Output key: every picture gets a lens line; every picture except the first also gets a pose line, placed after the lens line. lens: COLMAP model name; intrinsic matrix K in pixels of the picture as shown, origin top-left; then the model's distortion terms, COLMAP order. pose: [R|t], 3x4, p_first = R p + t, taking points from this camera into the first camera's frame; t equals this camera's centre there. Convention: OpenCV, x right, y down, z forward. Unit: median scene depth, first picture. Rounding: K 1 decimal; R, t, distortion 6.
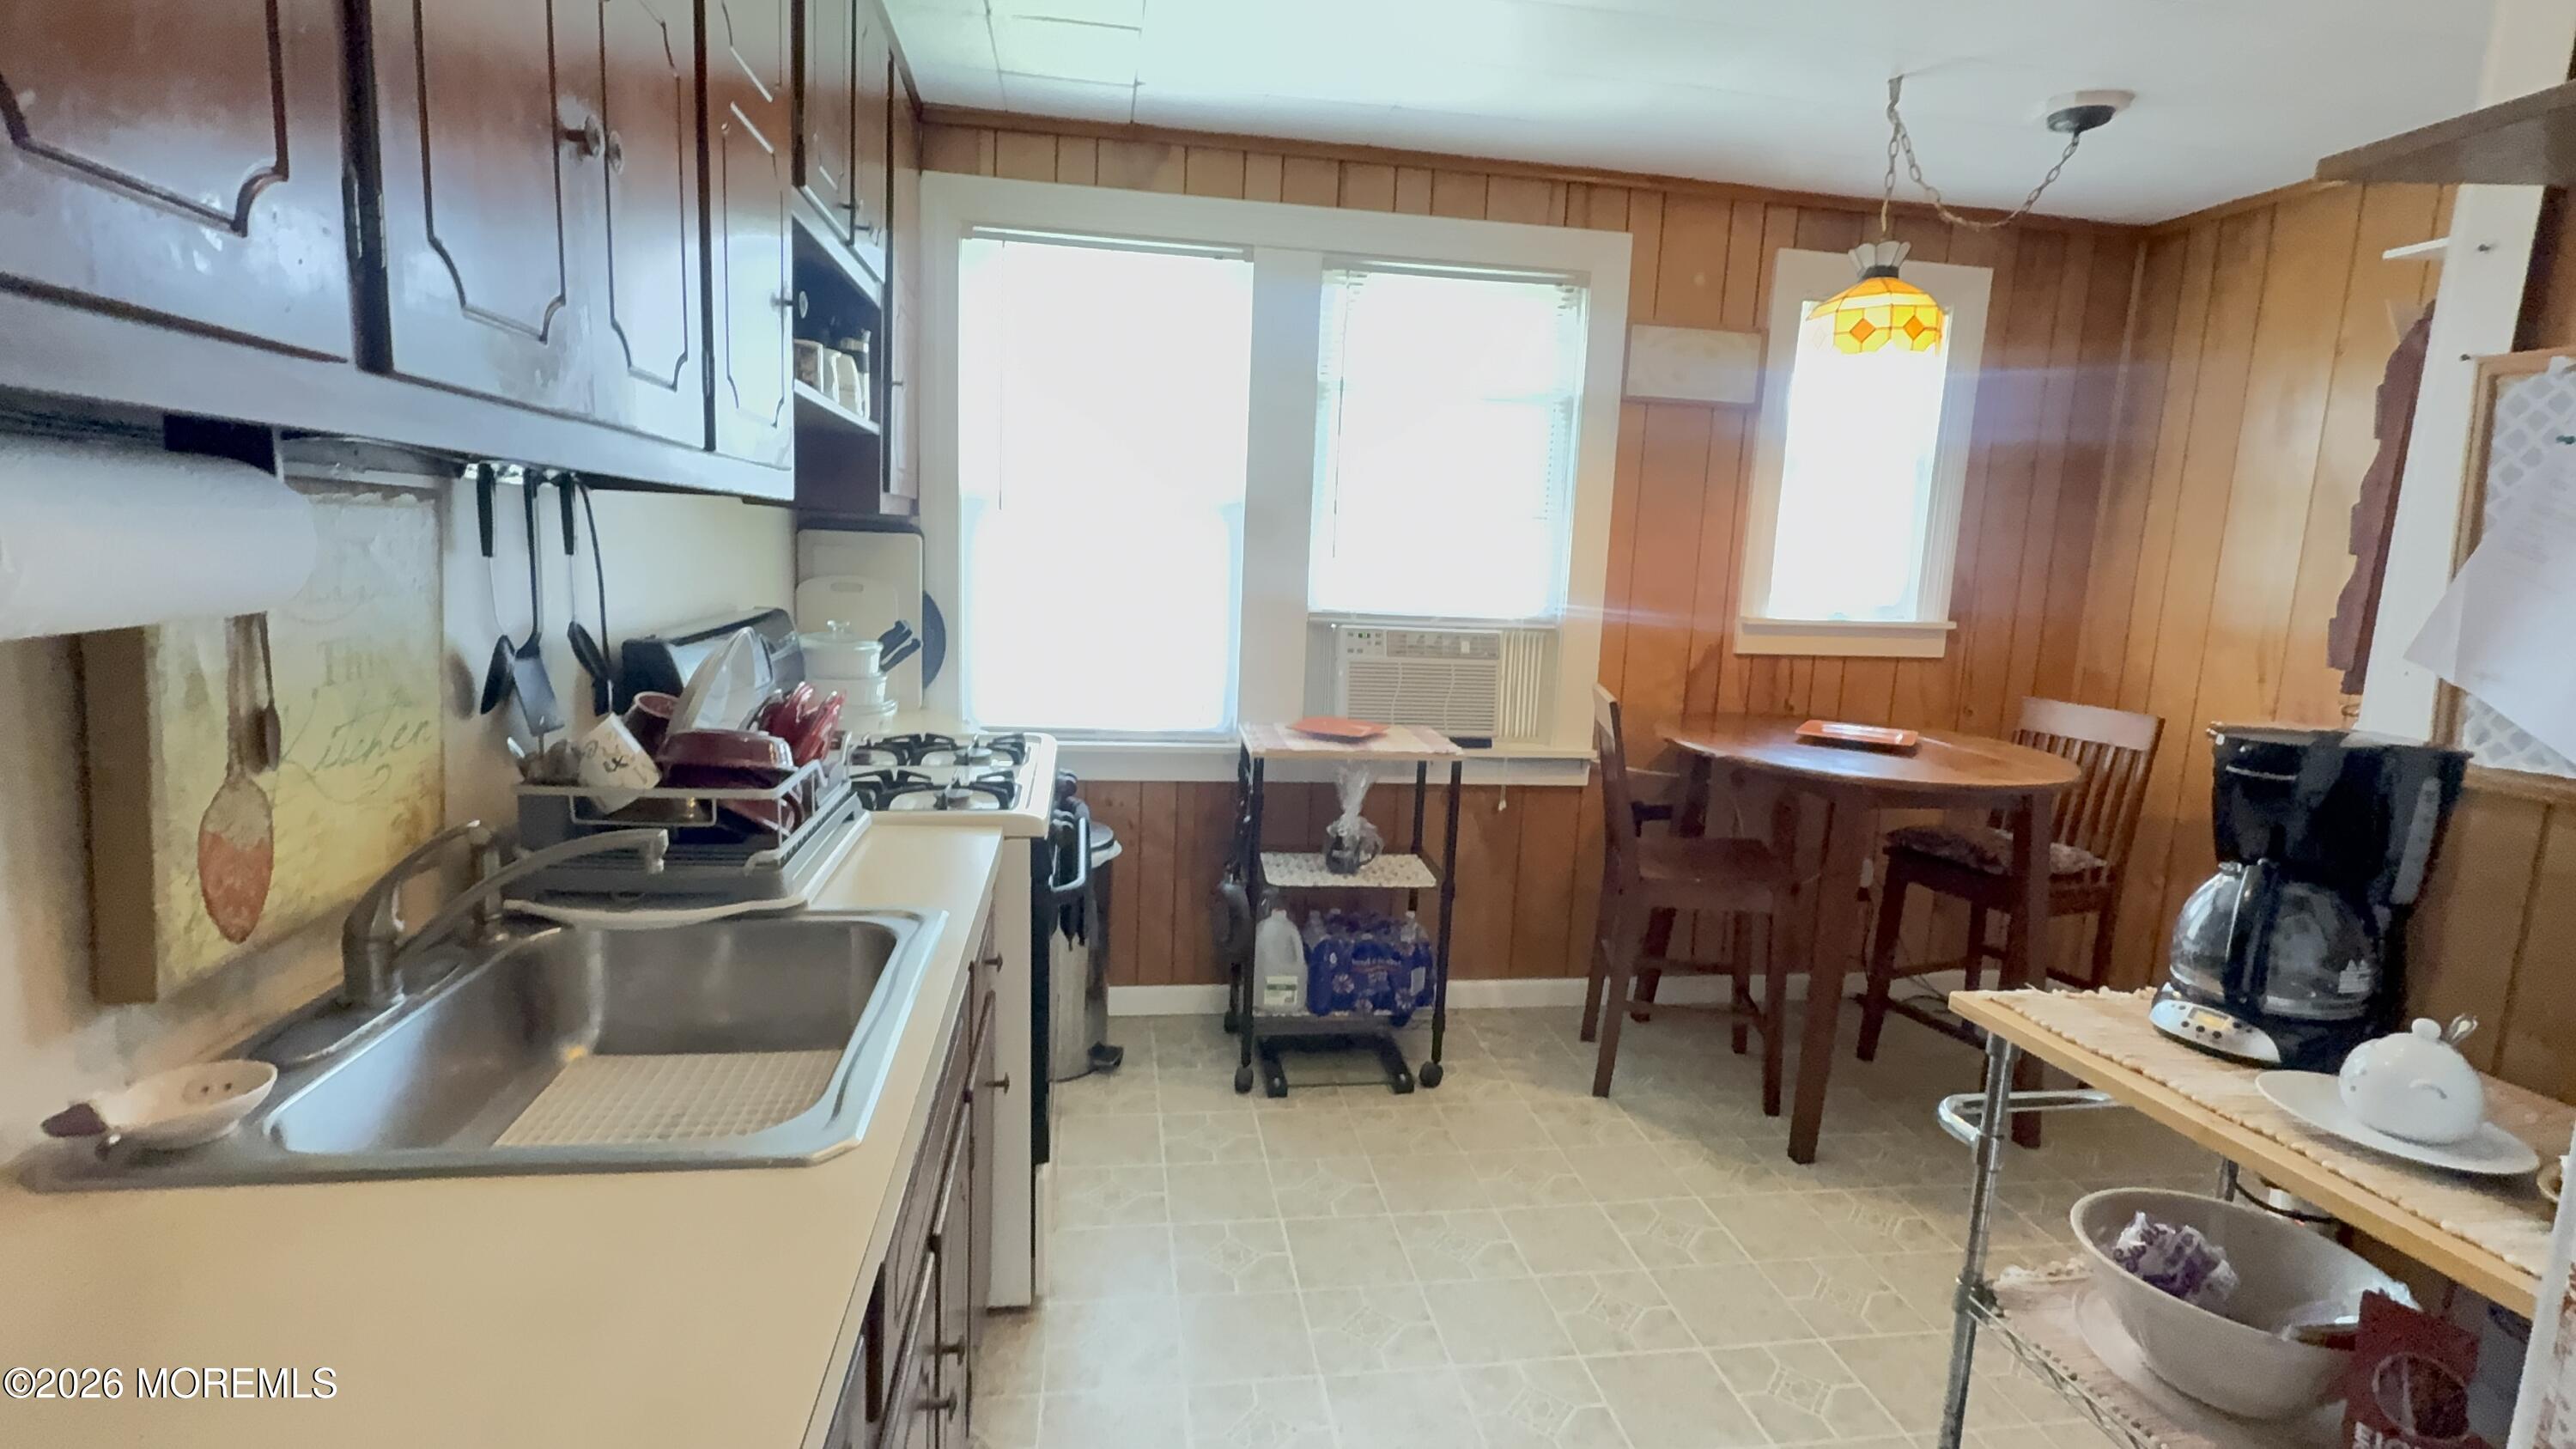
lens RADIAL K [[1180.0, 0, 1293.6], [0, 1180.0, 728.7], [0, 0, 1]] dist [0.000241, 0.000145]
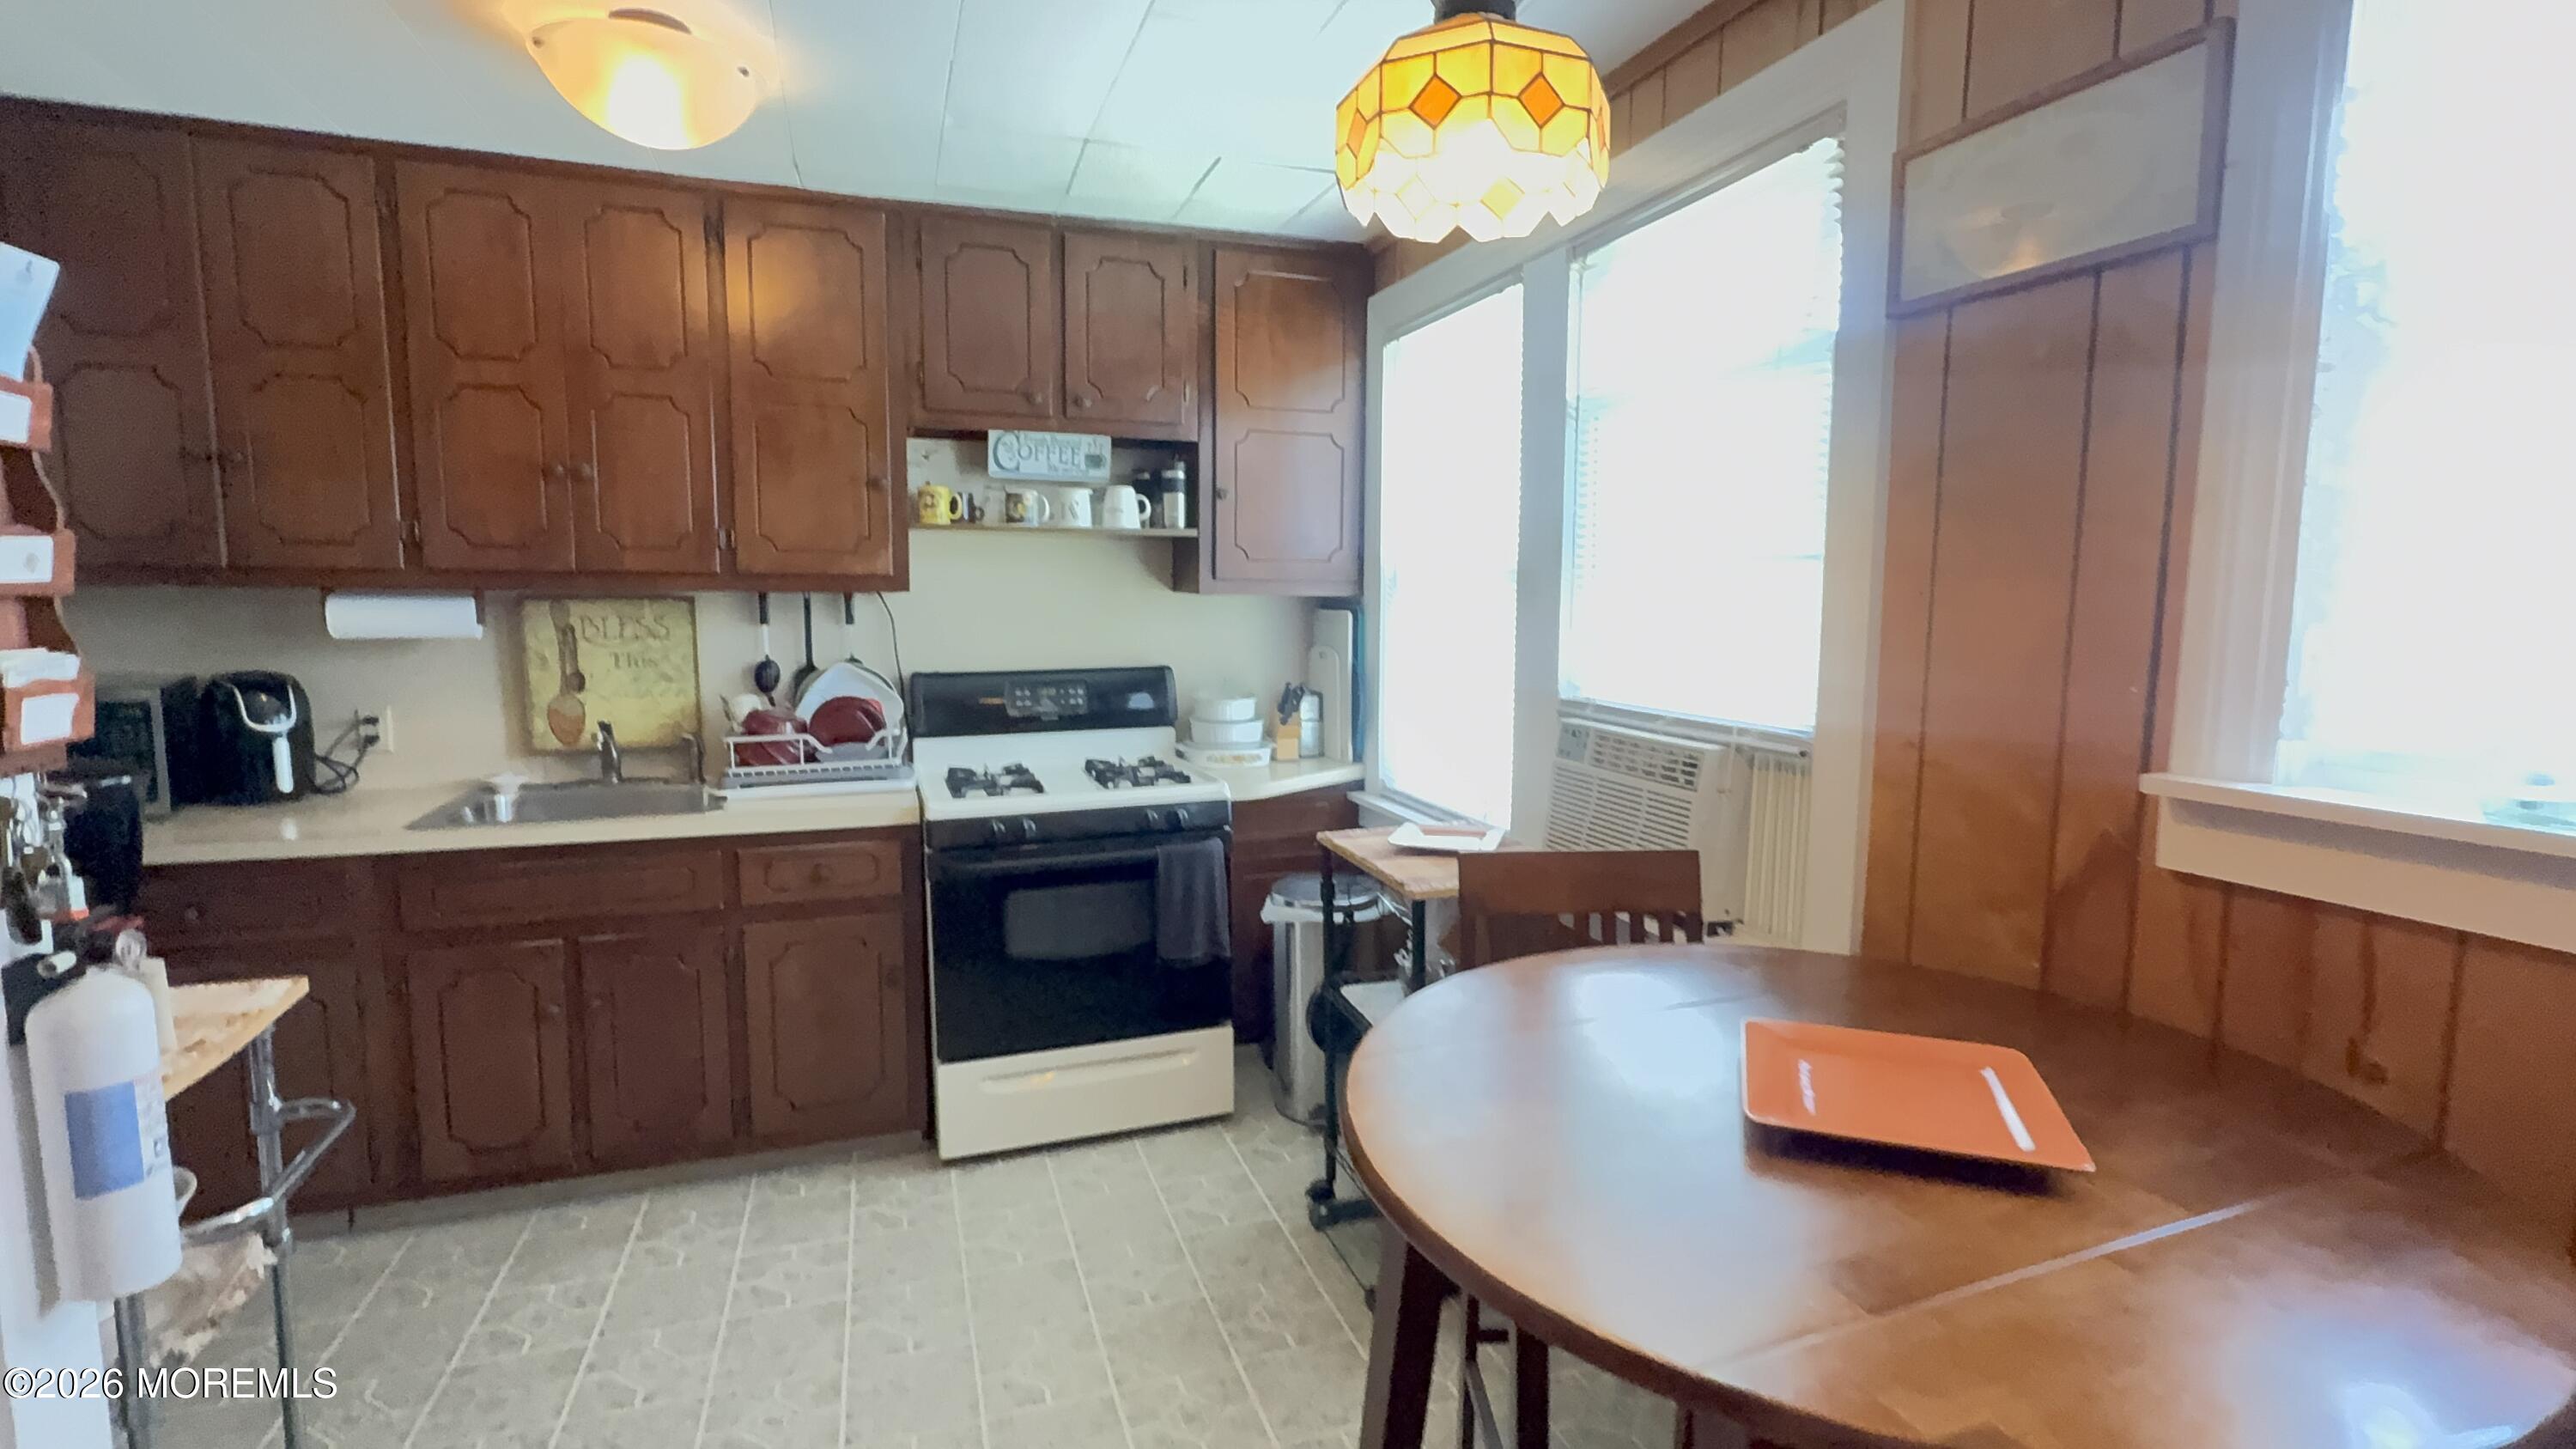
lens RADIAL K [[1180.0, 0, 1280.7], [0, 1180.0, 727.2], [0, 0, 1]] dist [0.000241, 0.000145]
pose [[0.168172, 0.073738, -0.982996, 0.744392], [-0.149340, 0.987594, 0.048534, -0.090052], [0.974380, 0.138639, 0.177097, 0.681255]]
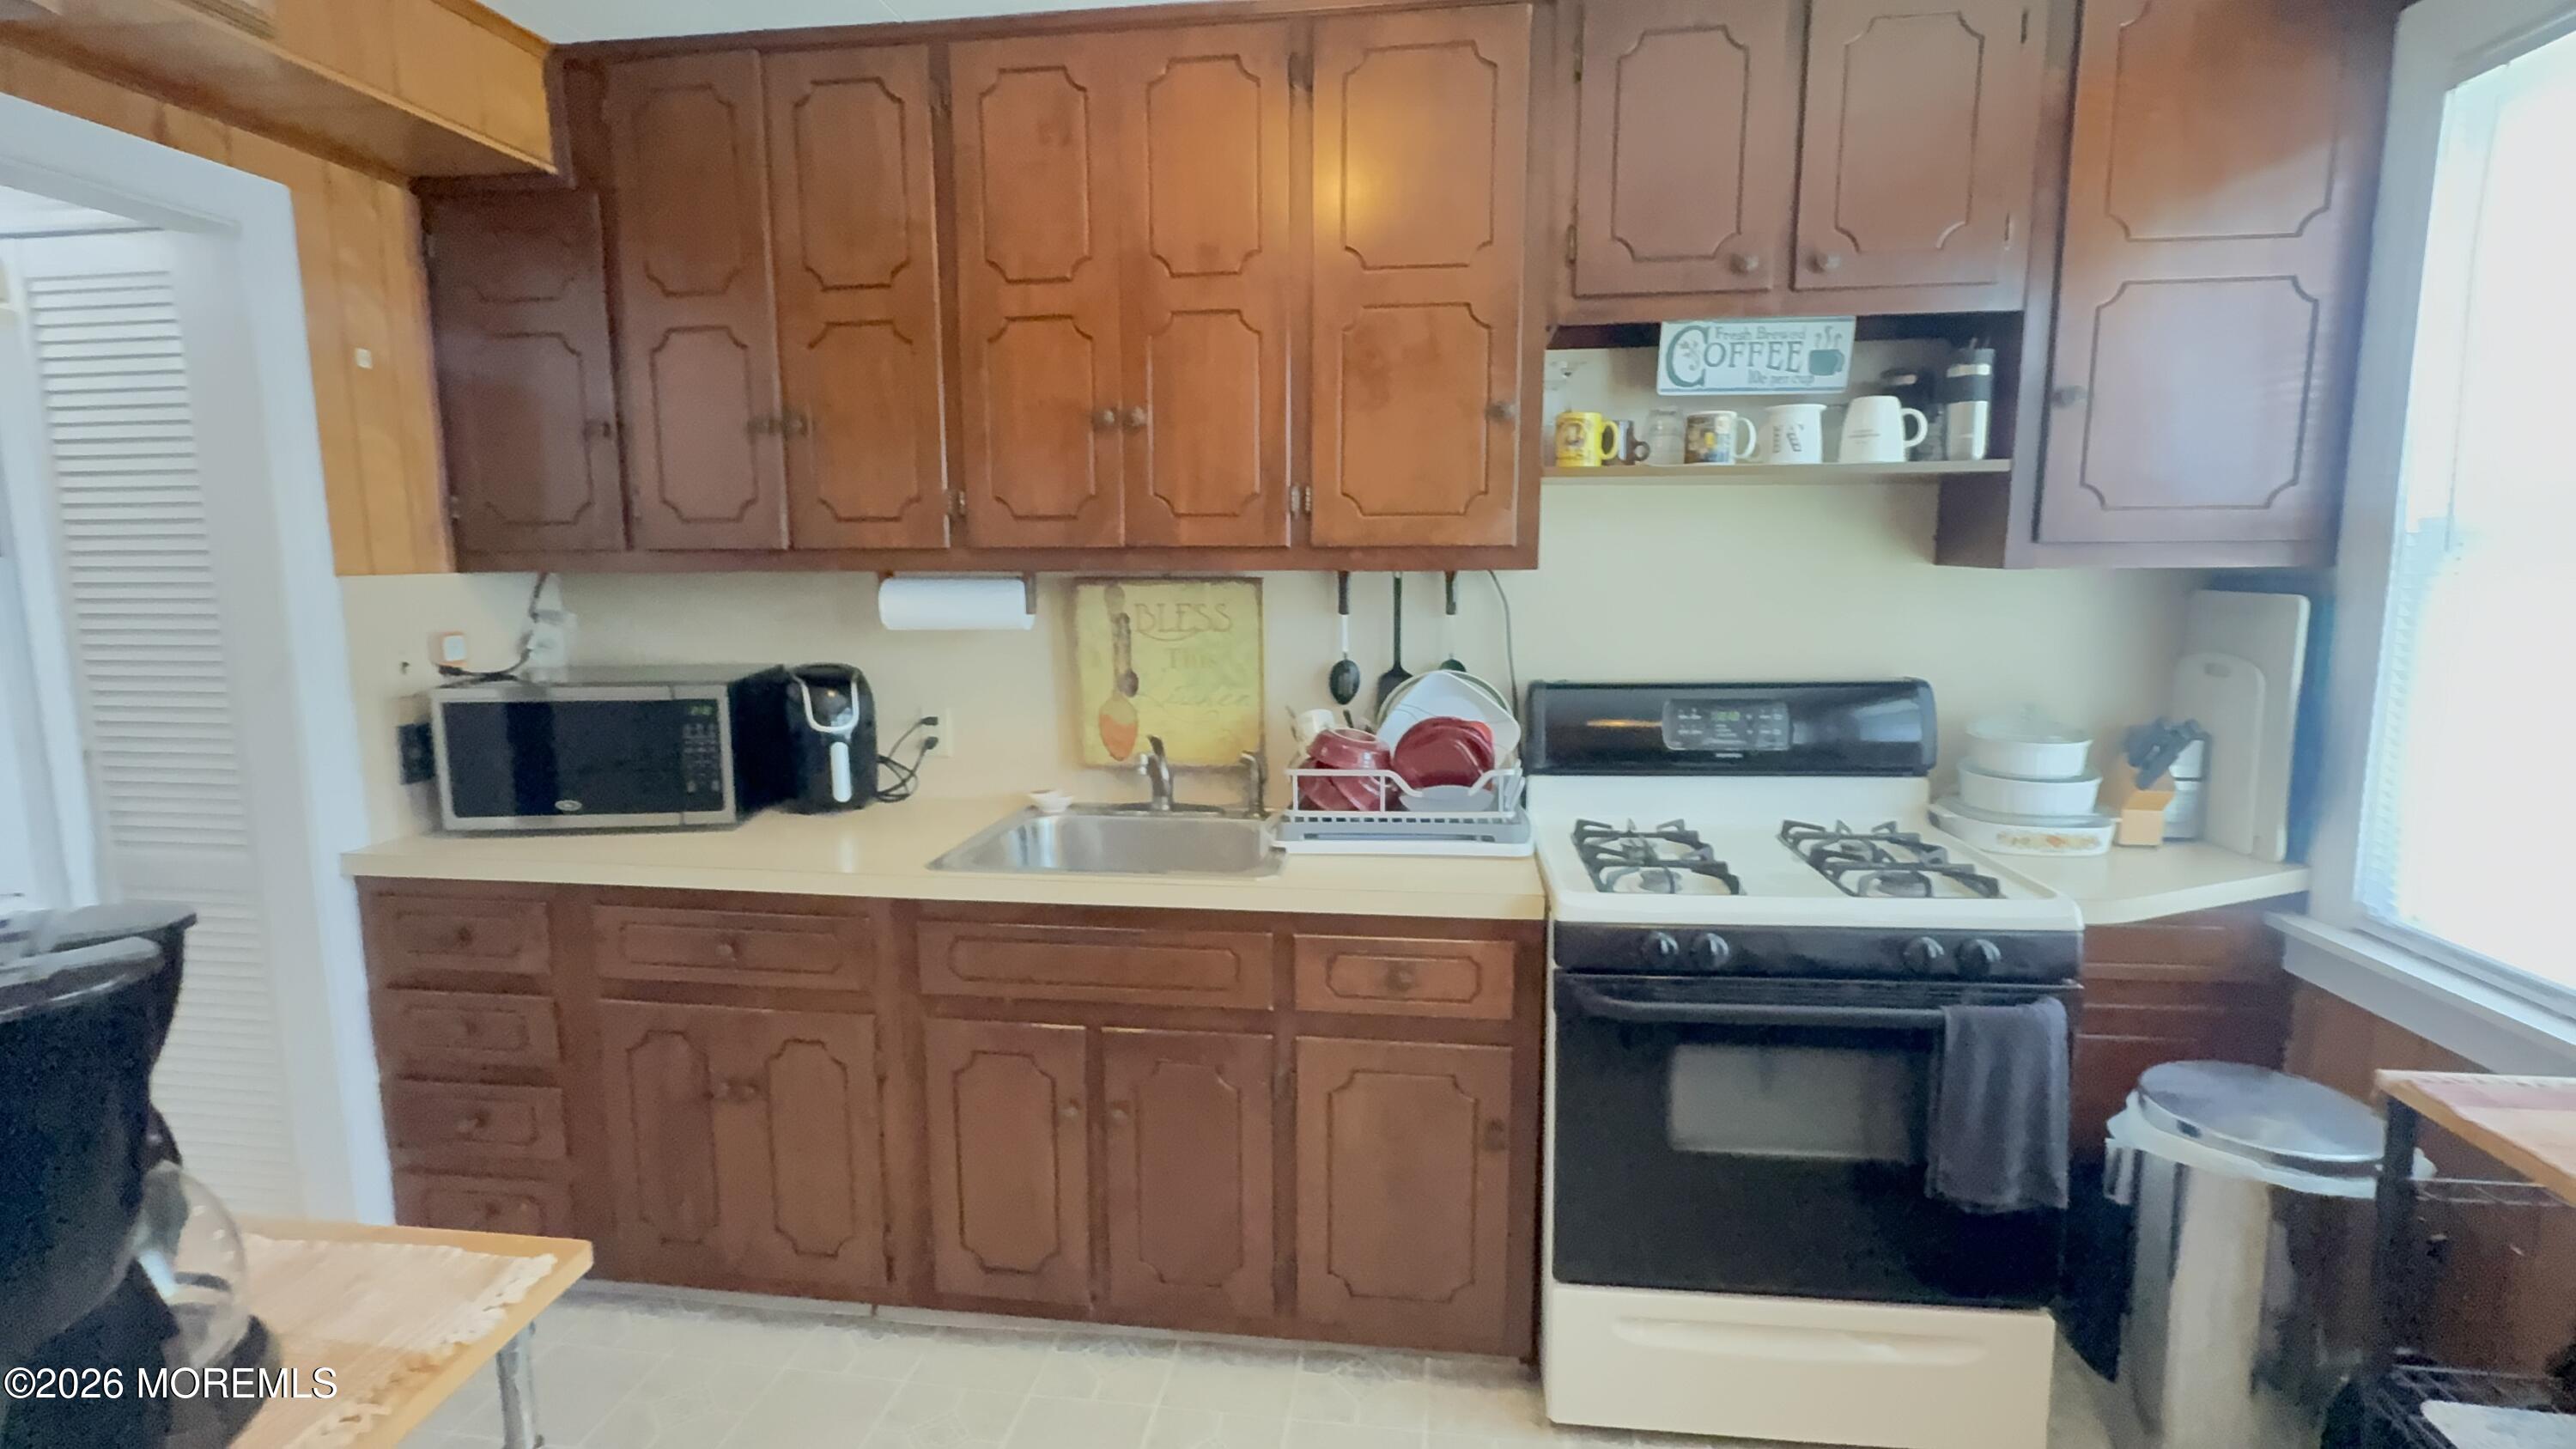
lens RADIAL K [[1180.0, 0, 1287.0], [0, 1180.0, 722.5], [0, 0, 1]] dist [0.000241, 0.000145]
pose [[-0.294056, 0.090864, -0.951459, 0.428407], [-0.151164, 0.978521, 0.140167, -0.094362], [0.943759, 0.185043, -0.274005, 0.608207]]
